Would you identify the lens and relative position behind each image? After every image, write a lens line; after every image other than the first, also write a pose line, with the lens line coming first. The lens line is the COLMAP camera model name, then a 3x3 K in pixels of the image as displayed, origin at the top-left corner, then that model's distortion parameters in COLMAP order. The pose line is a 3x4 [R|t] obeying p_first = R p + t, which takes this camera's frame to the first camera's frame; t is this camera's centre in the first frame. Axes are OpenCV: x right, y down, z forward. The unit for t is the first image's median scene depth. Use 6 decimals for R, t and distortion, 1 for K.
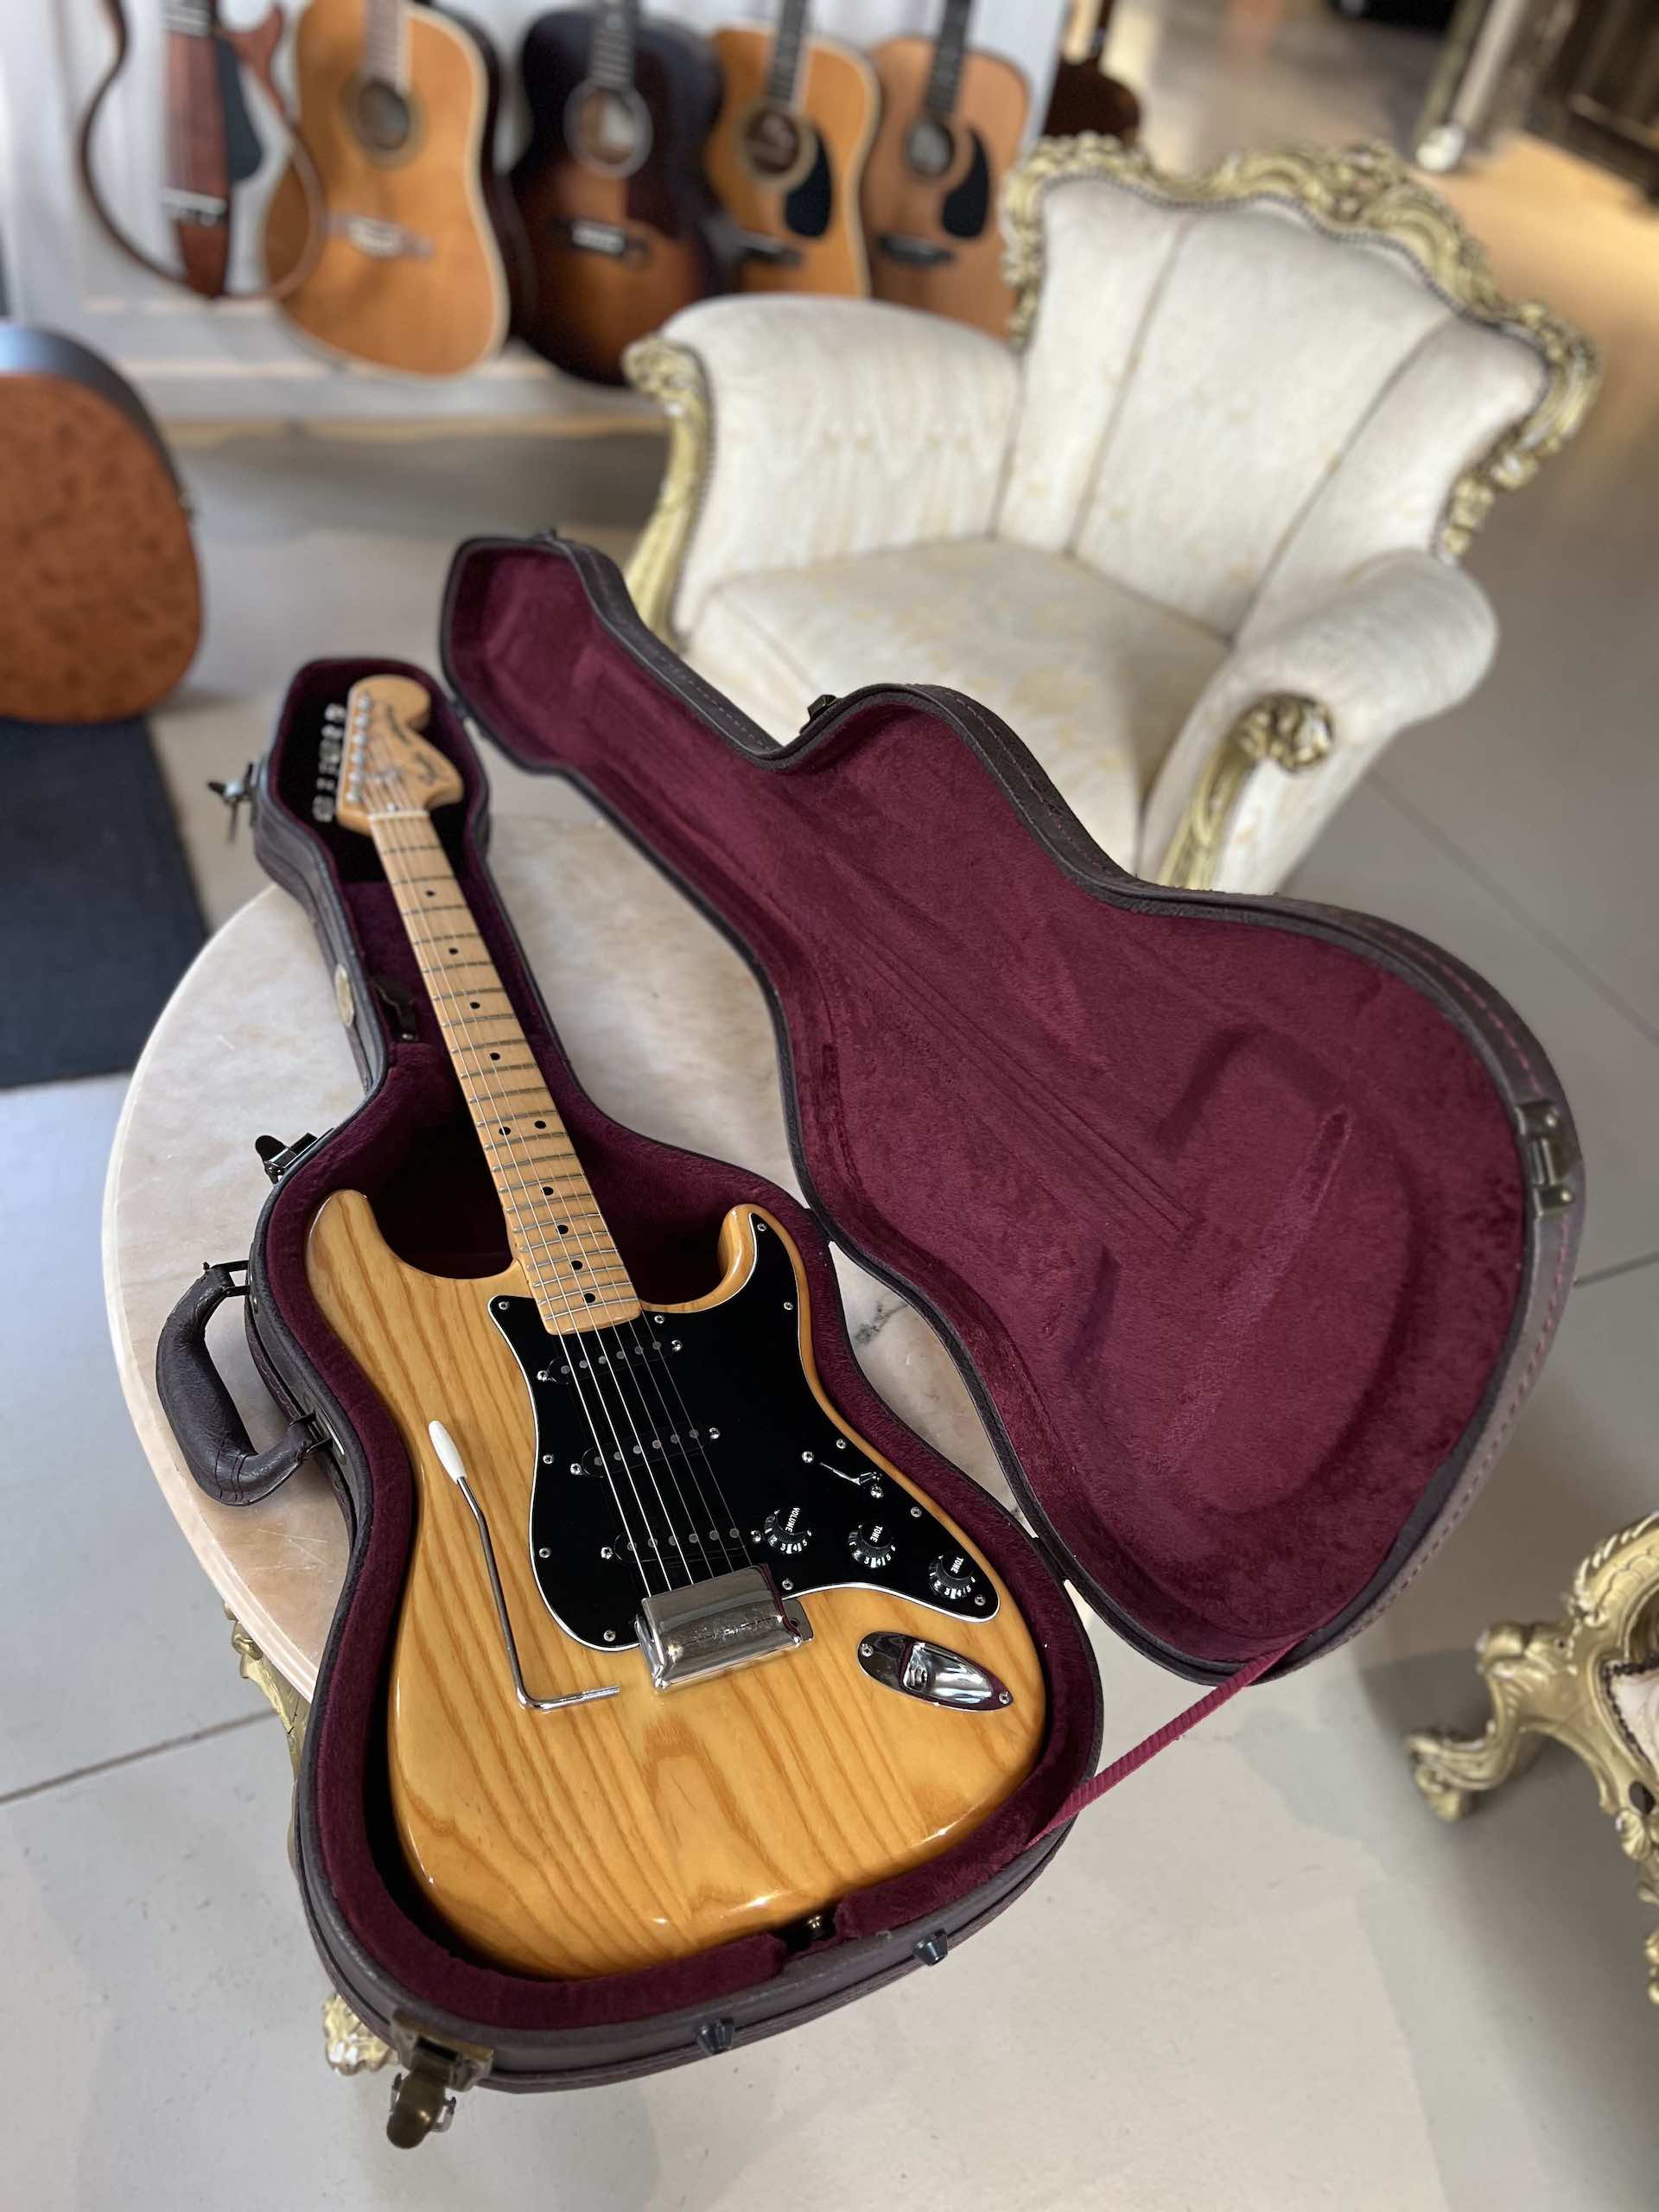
lens RADIAL K [[1751.2, 0, 829.5], [0, 1751.2, 1106.0], [0, 0, 1]] dist [0.005881, -0.016146]
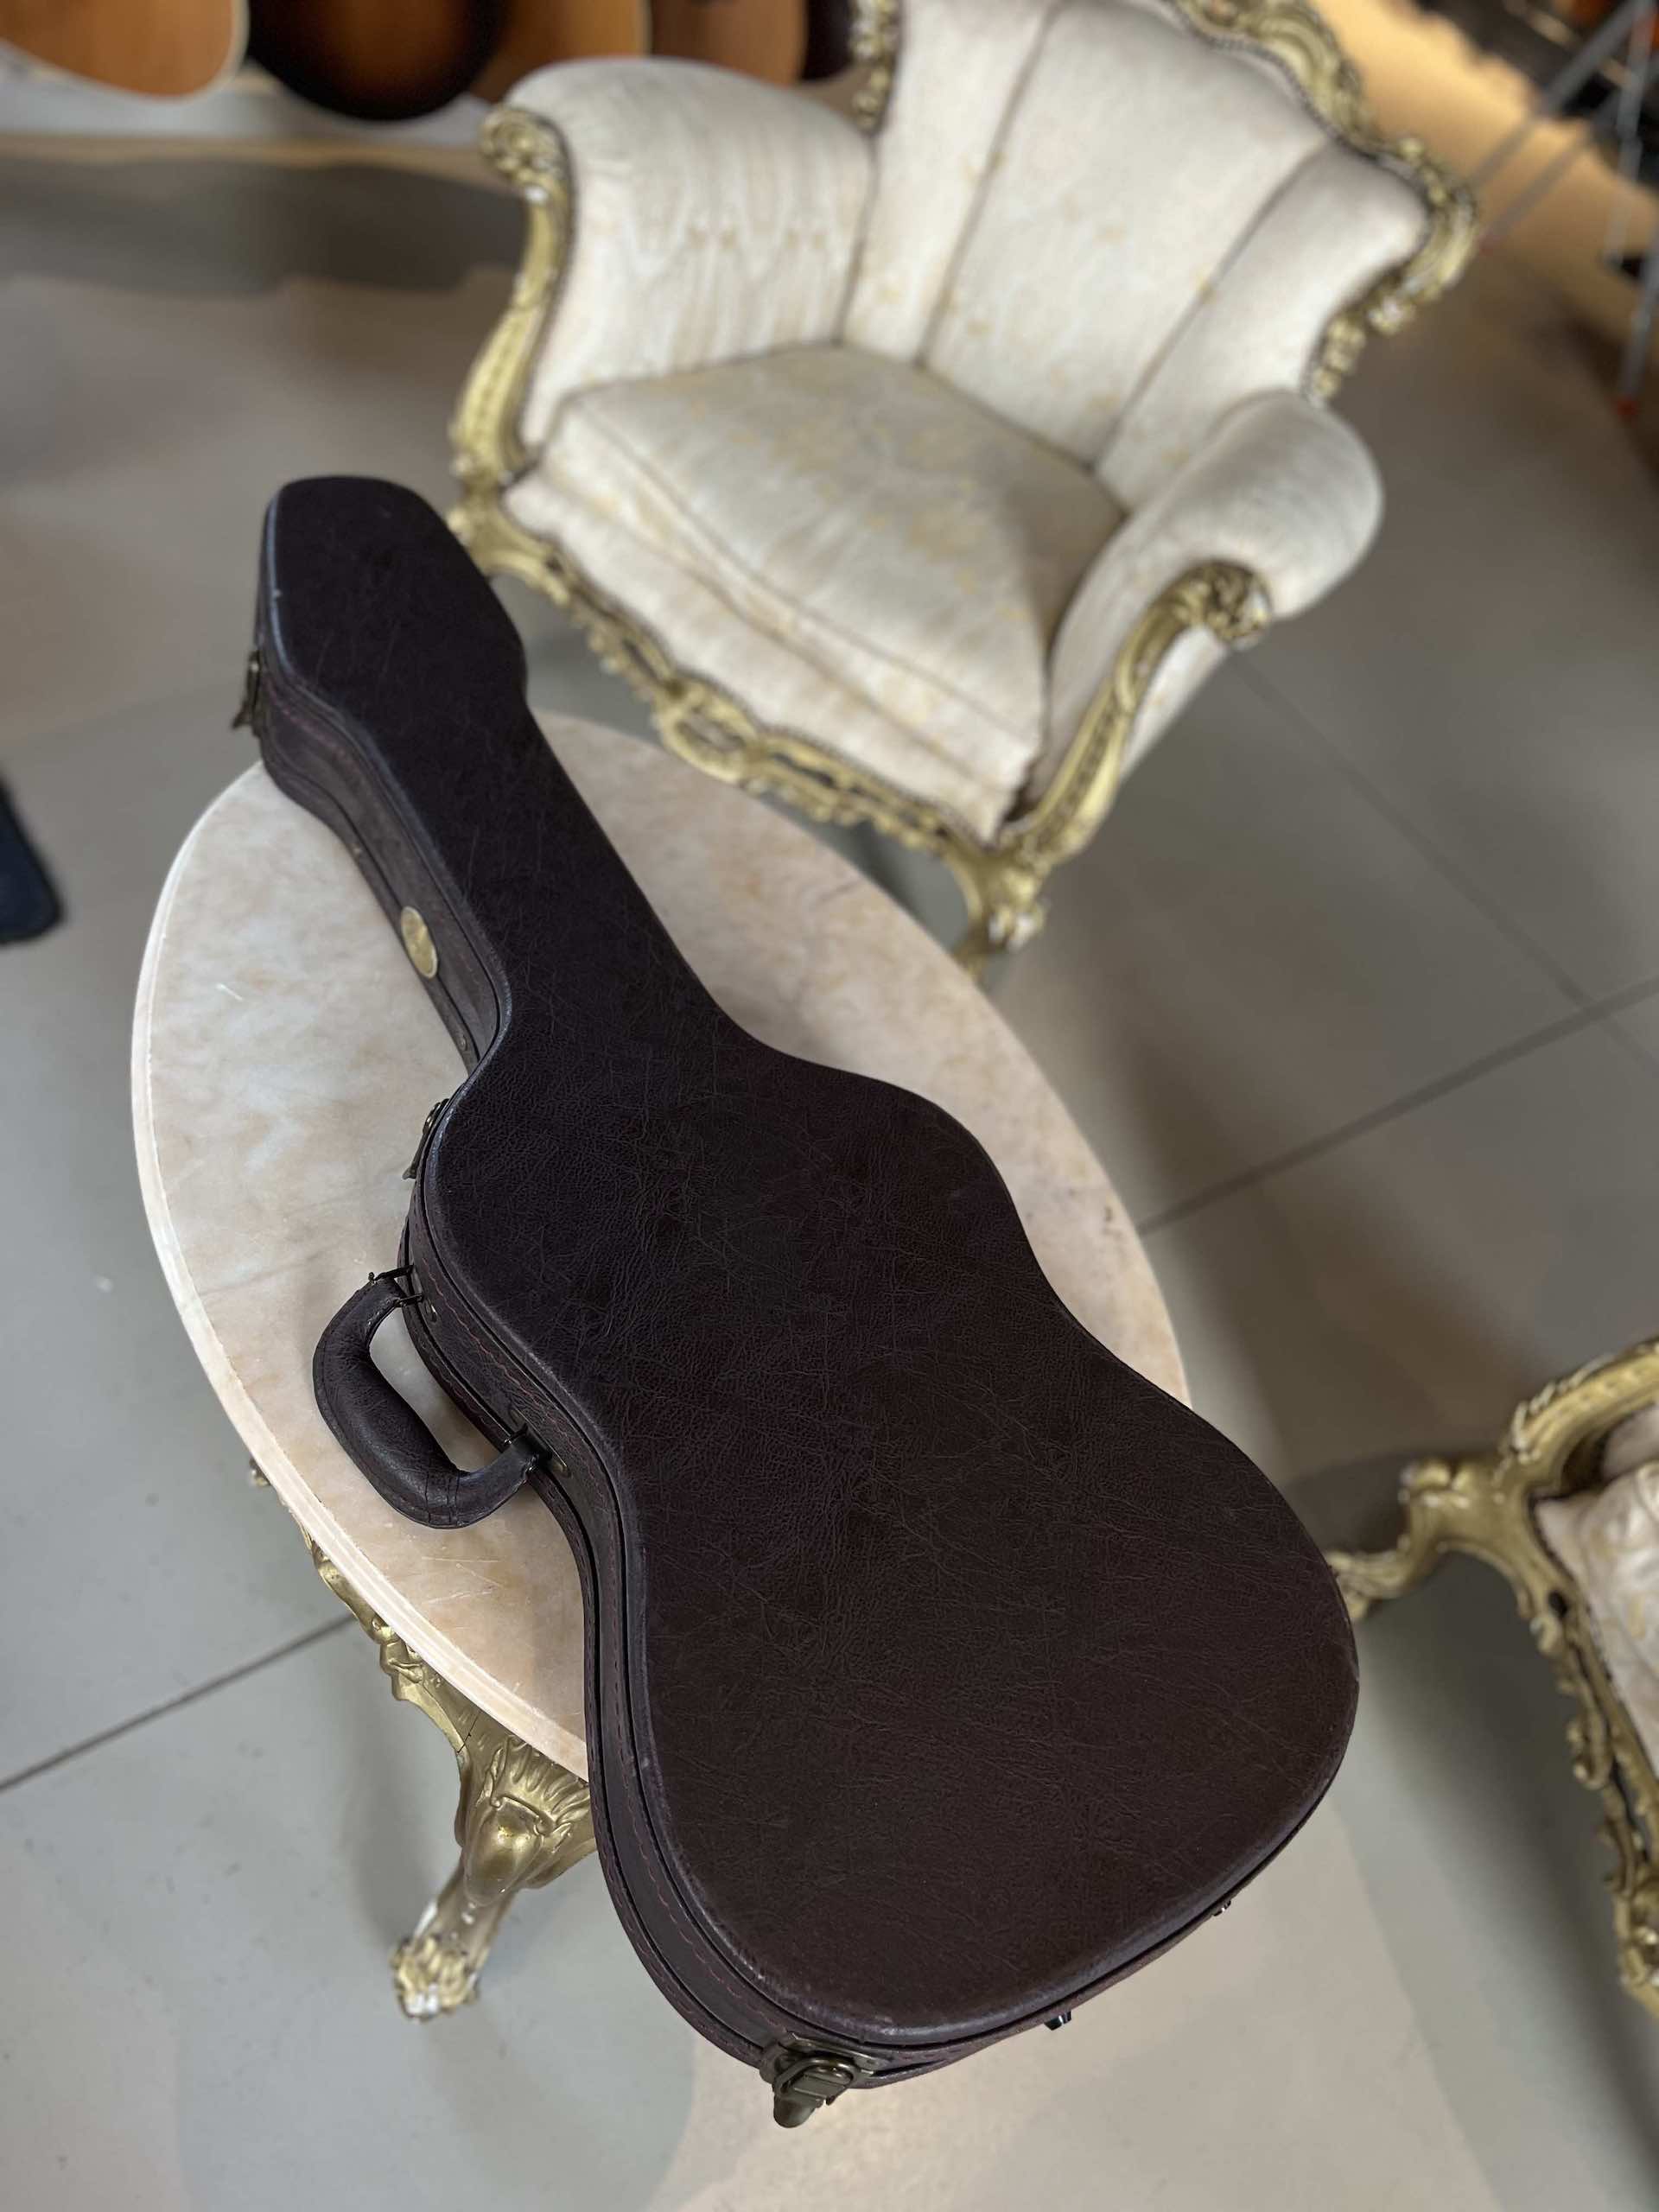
lens RADIAL K [[1751.2, 0, 829.5], [0, 1751.2, 1106.0], [0, 0, 1]] dist [0.005881, -0.016146]
pose [[0.974953, -0.048539, 0.217052, -0.156286], [0.015830, 0.988565, 0.149965, -0.069410], [-0.221849, -0.142773, 0.964572, 0.040146]]
